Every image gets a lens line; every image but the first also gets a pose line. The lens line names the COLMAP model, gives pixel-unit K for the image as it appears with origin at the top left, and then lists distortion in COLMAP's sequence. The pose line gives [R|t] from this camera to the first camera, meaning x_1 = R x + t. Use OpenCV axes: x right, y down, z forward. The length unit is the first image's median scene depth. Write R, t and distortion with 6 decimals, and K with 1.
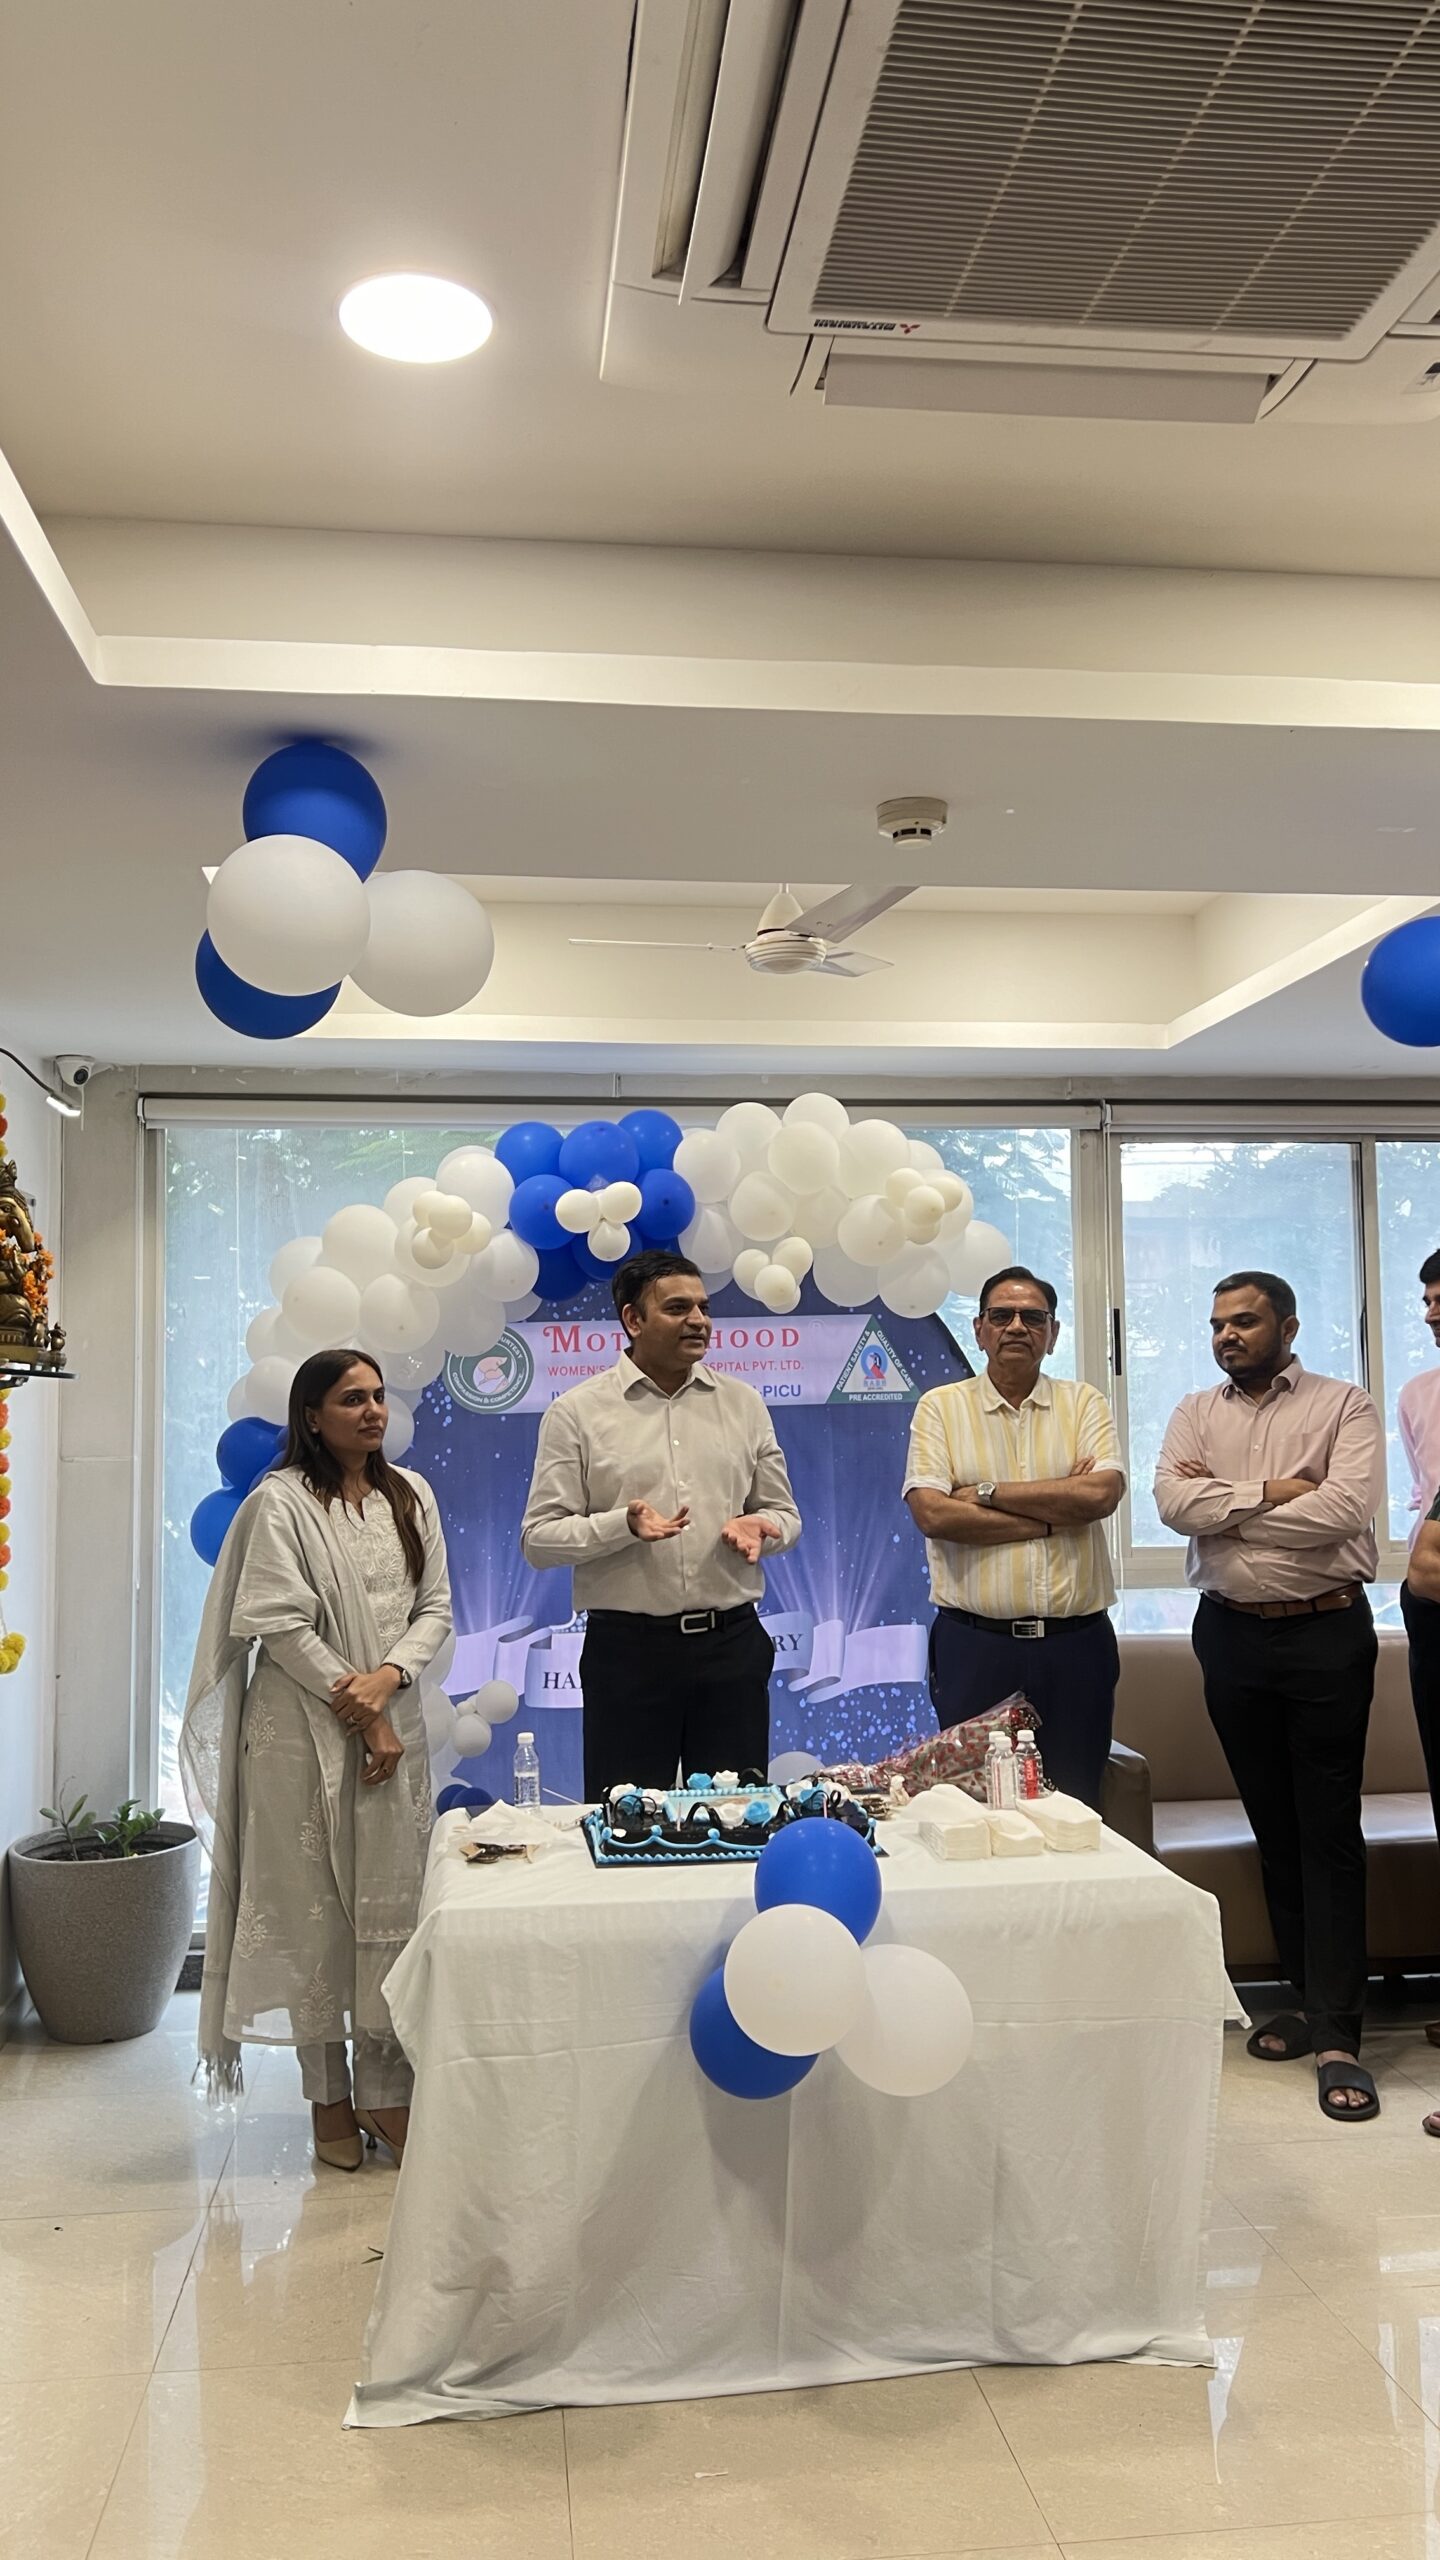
lens RADIAL K [[1879.0, 0, 718.4], [0, 1879.0, 1288.6], [0, 0, 1]] dist [0.086832, -0.129579]
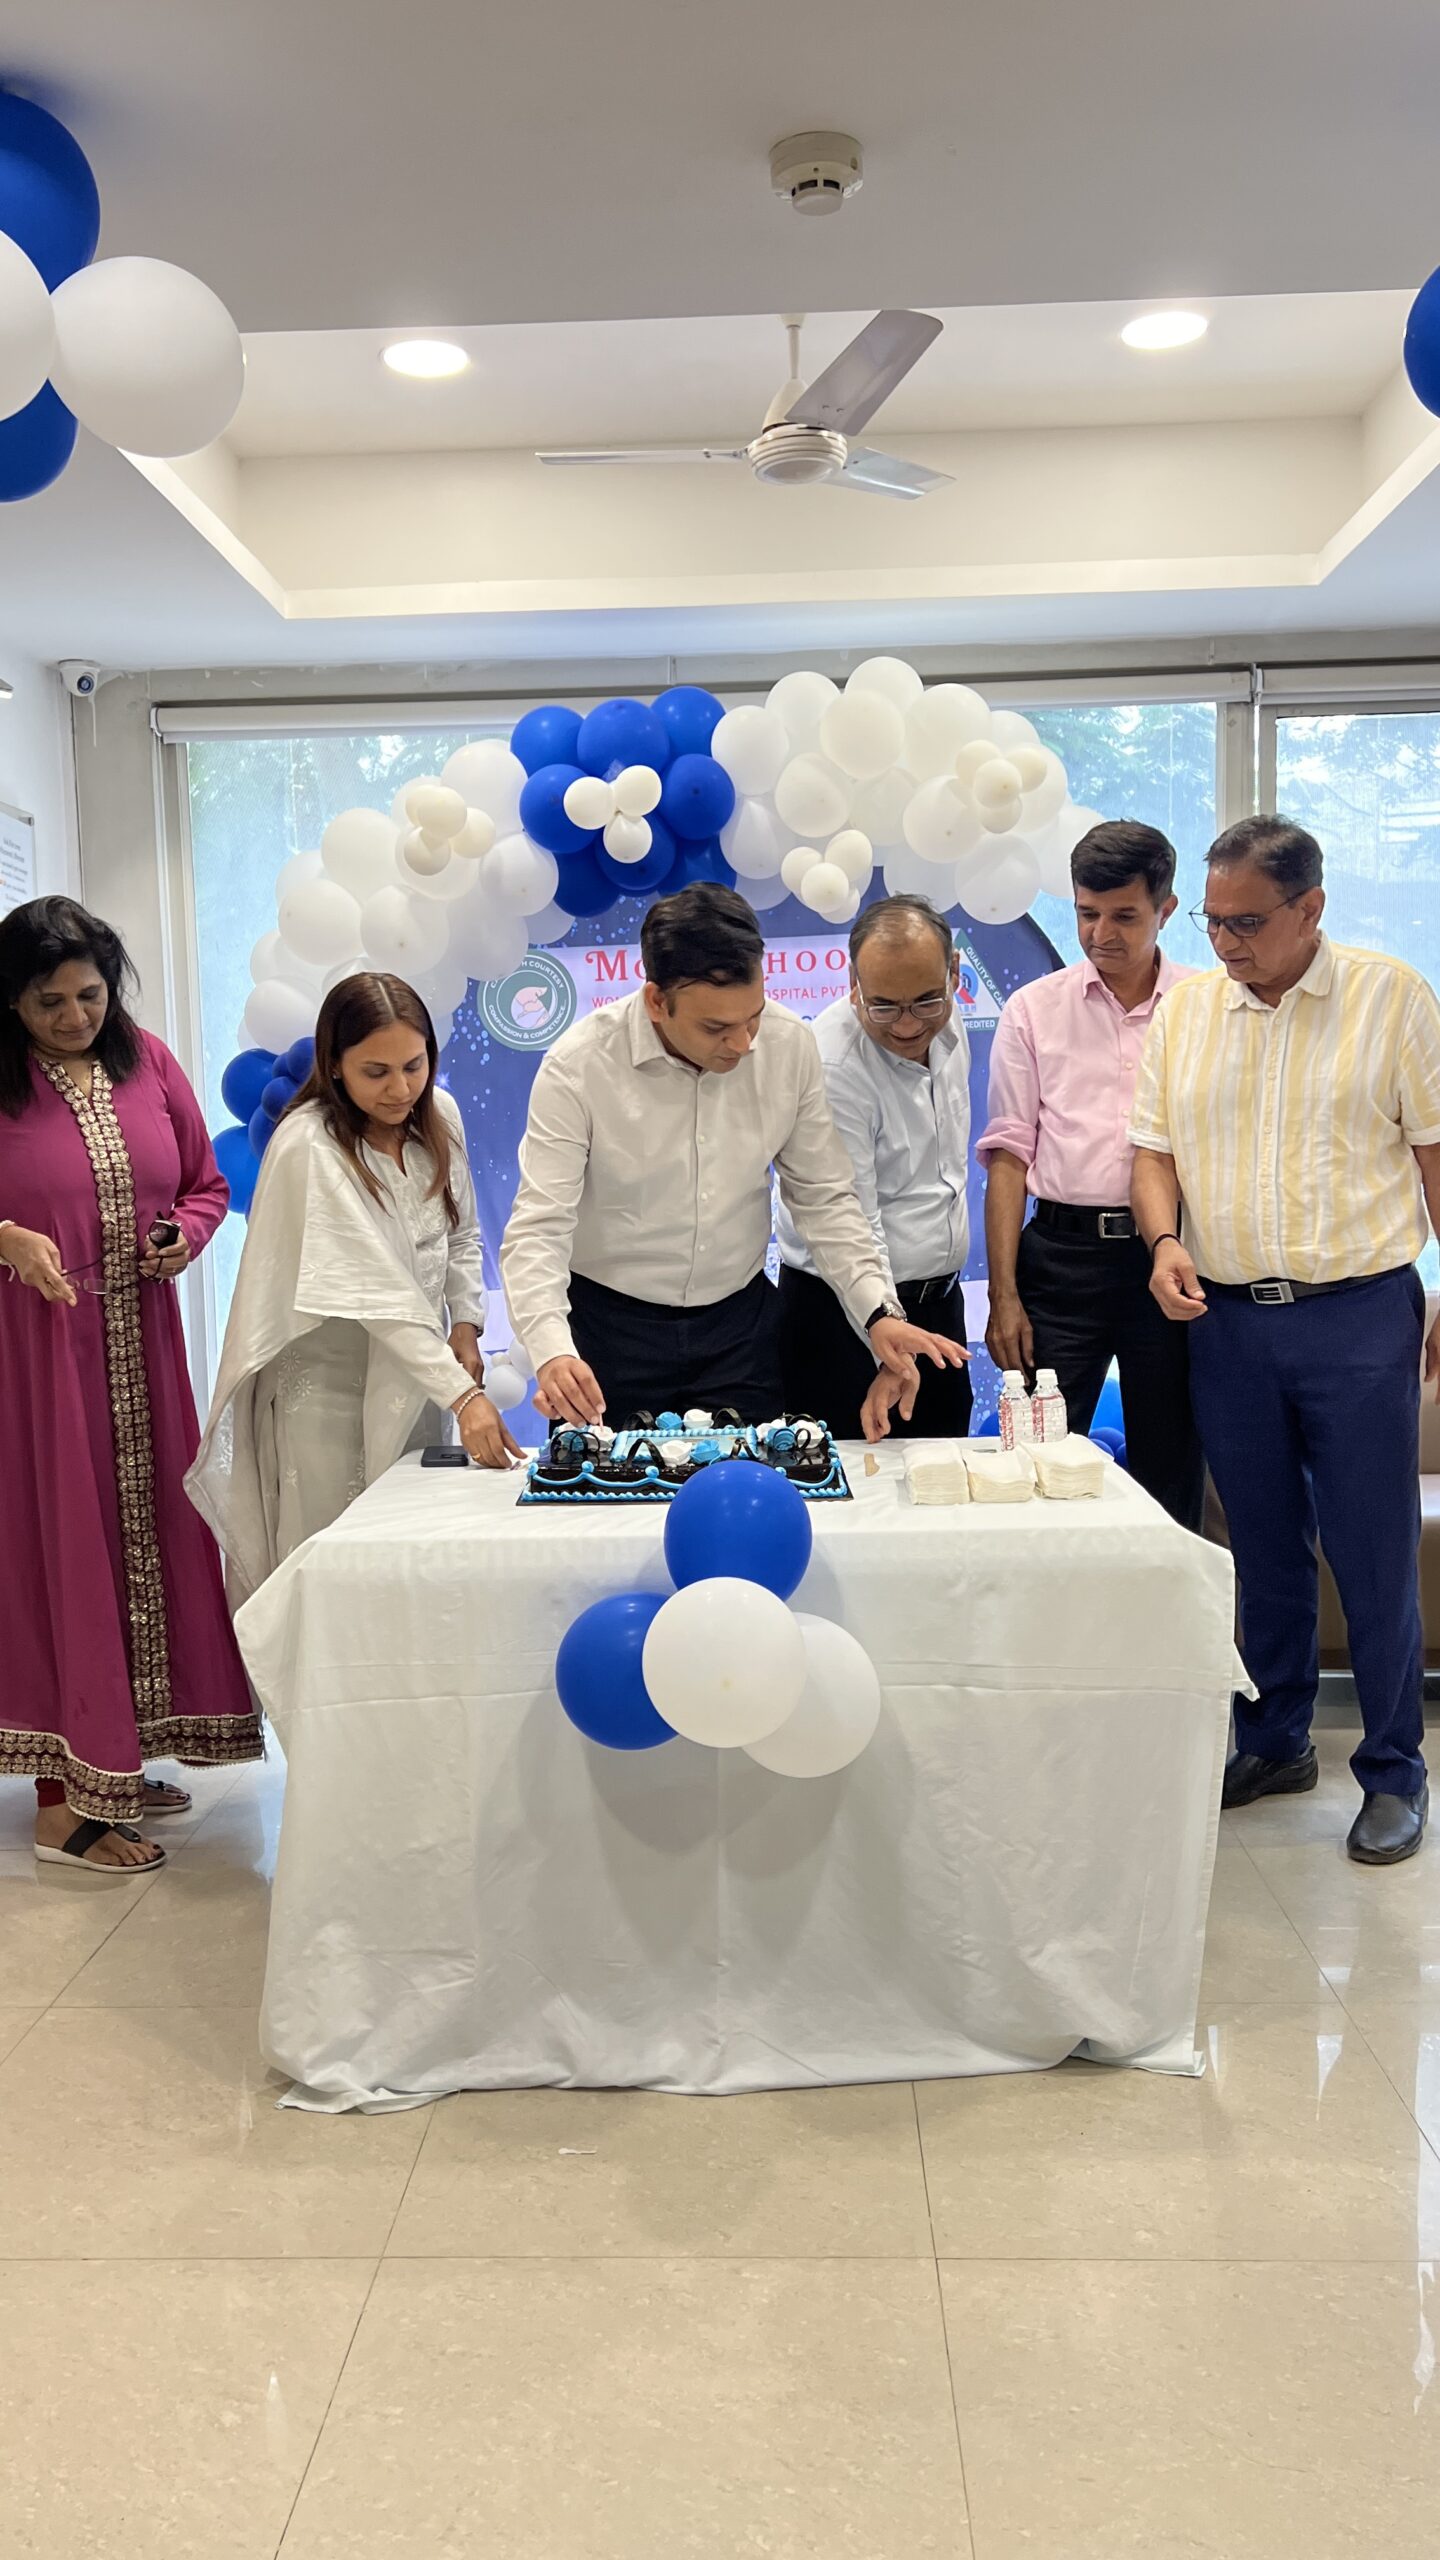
lens RADIAL K [[1879.0, 0, 710.9], [0, 1879.0, 1290.5], [0, 0, 1]] dist [0.086832, -0.129579]
pose [[0.988424, 0.000249, -0.151716, 0.114139], [0.022251, 0.988947, 0.146591, 0.055735], [0.150075, -0.148270, 0.977493, 0.116613]]
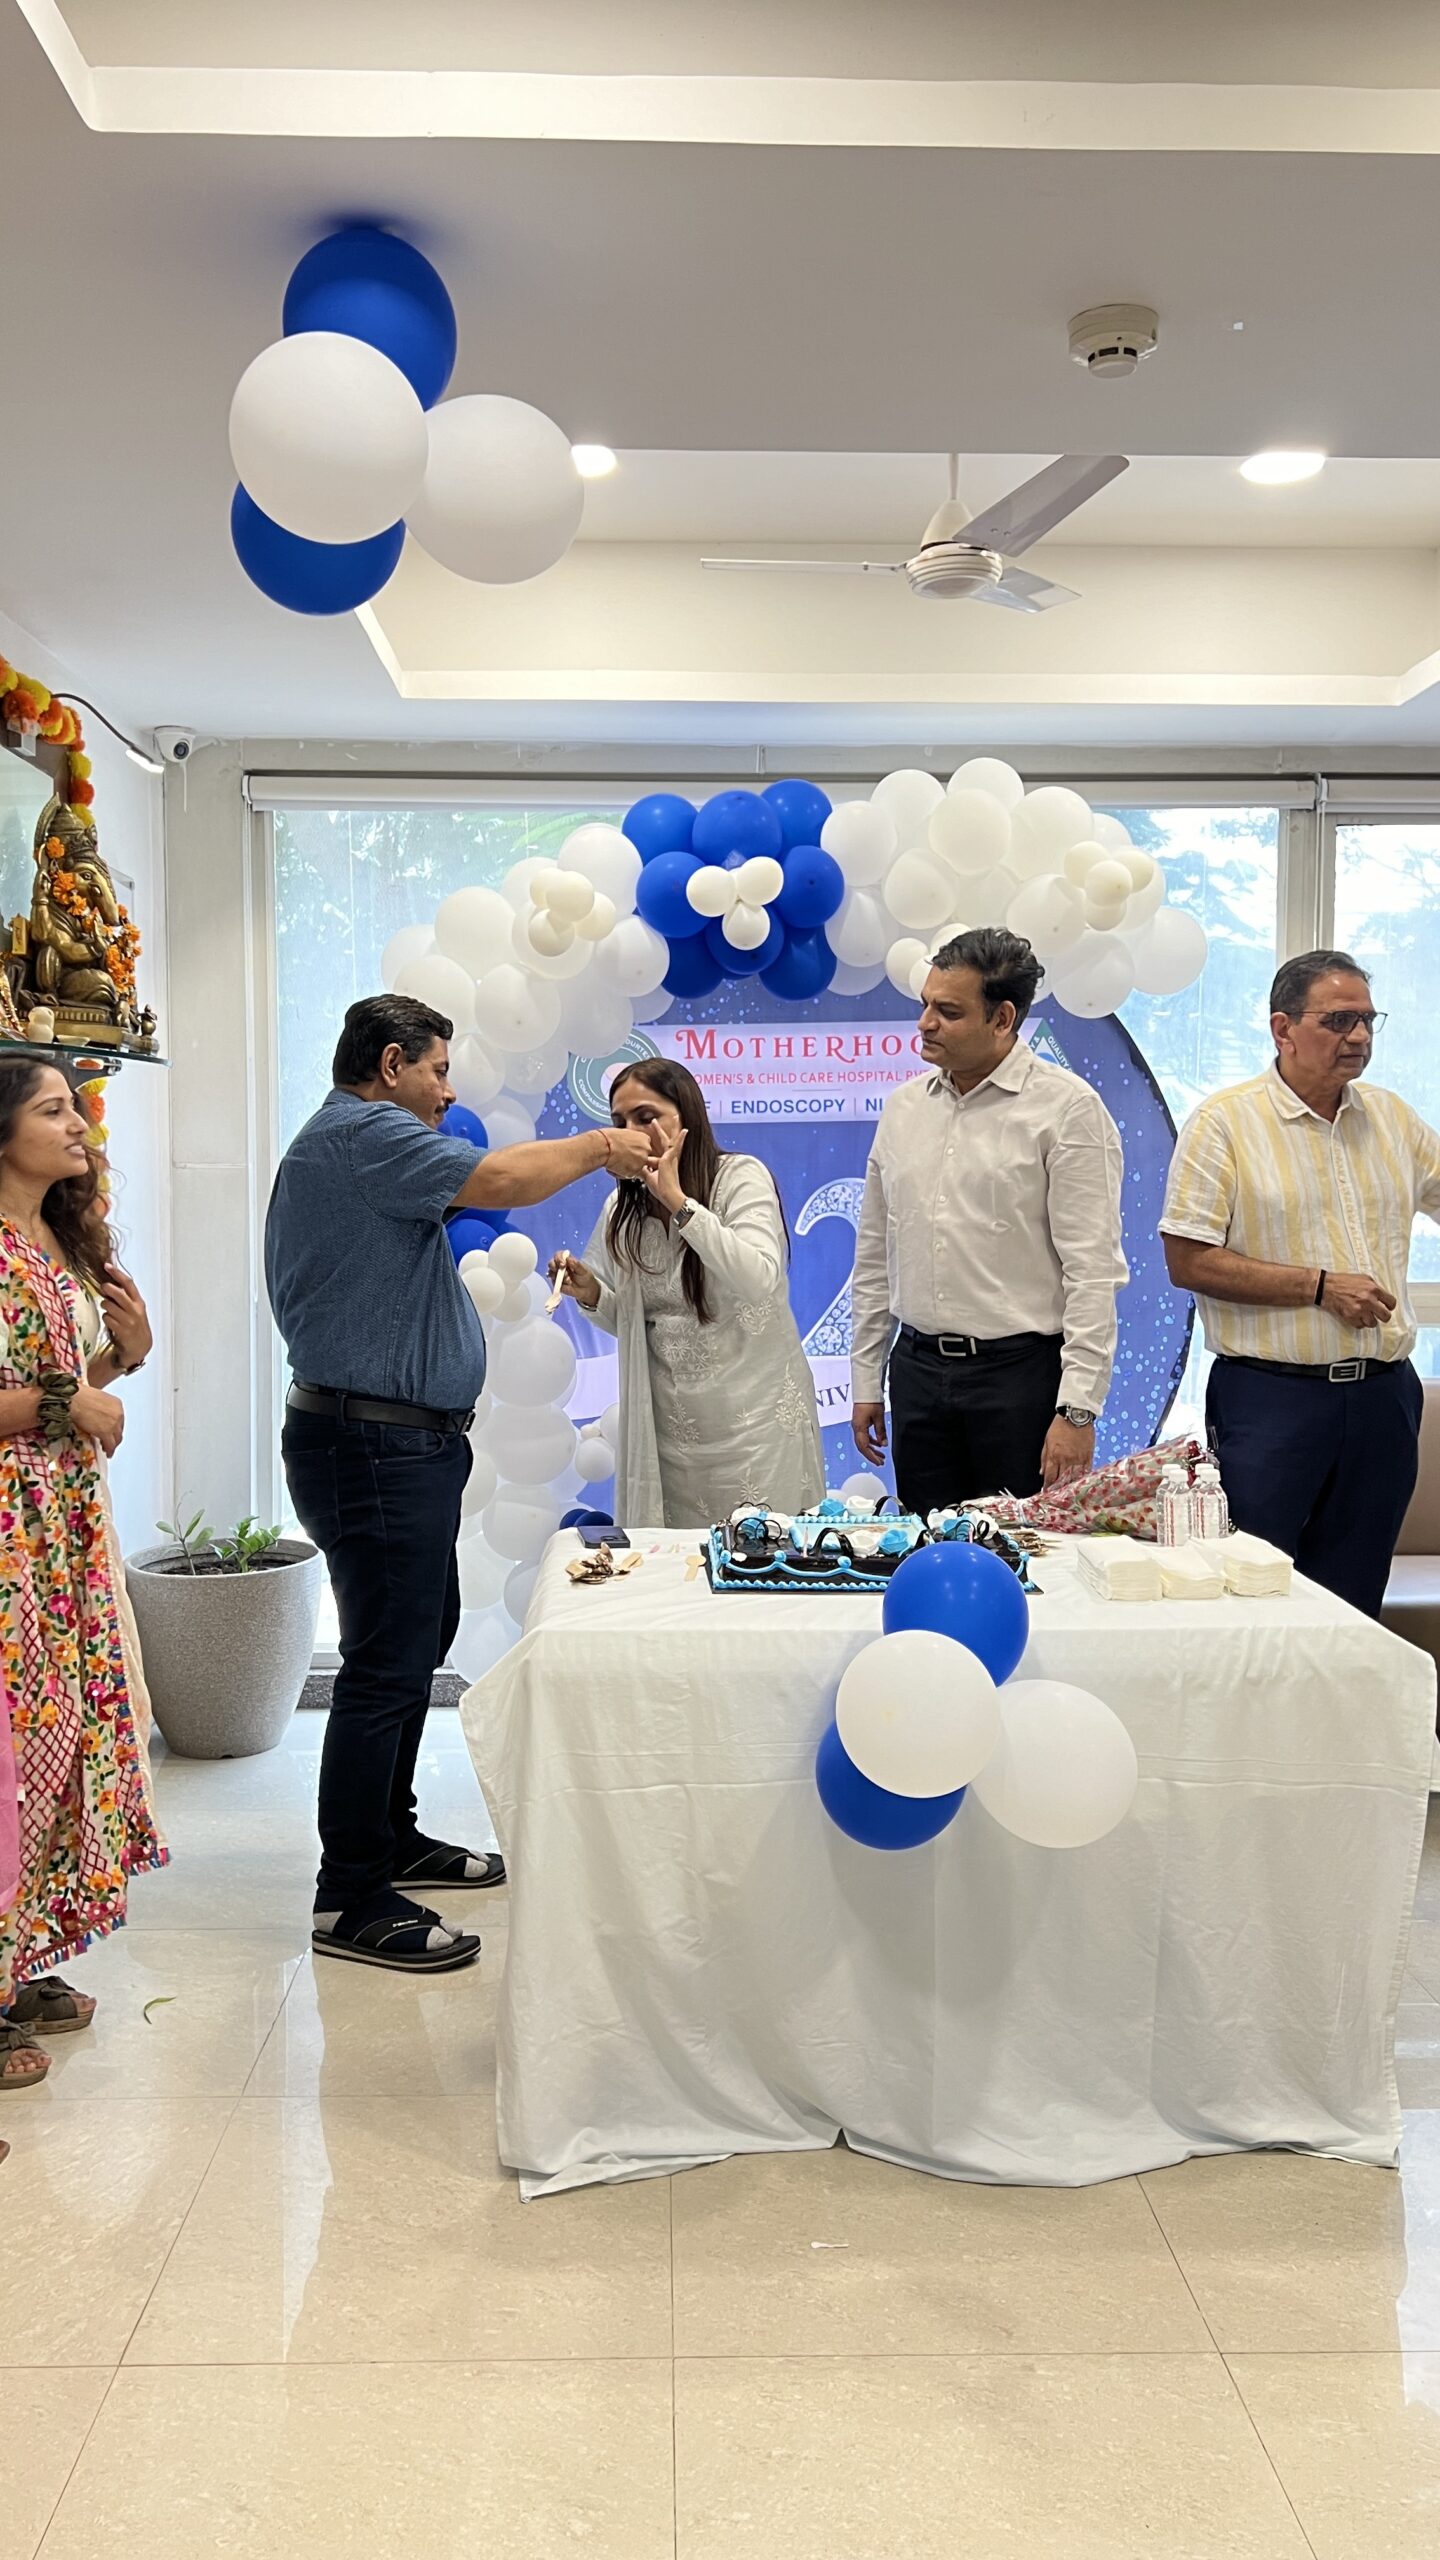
lens RADIAL K [[1879.0, 0, 697.2], [0, 1879.0, 1274.9], [0, 0, 1]] dist [0.086832, -0.129579]
pose [[0.995128, 0.018733, -0.096795, 0.008610], [-0.007395, 0.993200, 0.116188, 0.036334], [0.098313, -0.114906, 0.988499, 0.092056]]
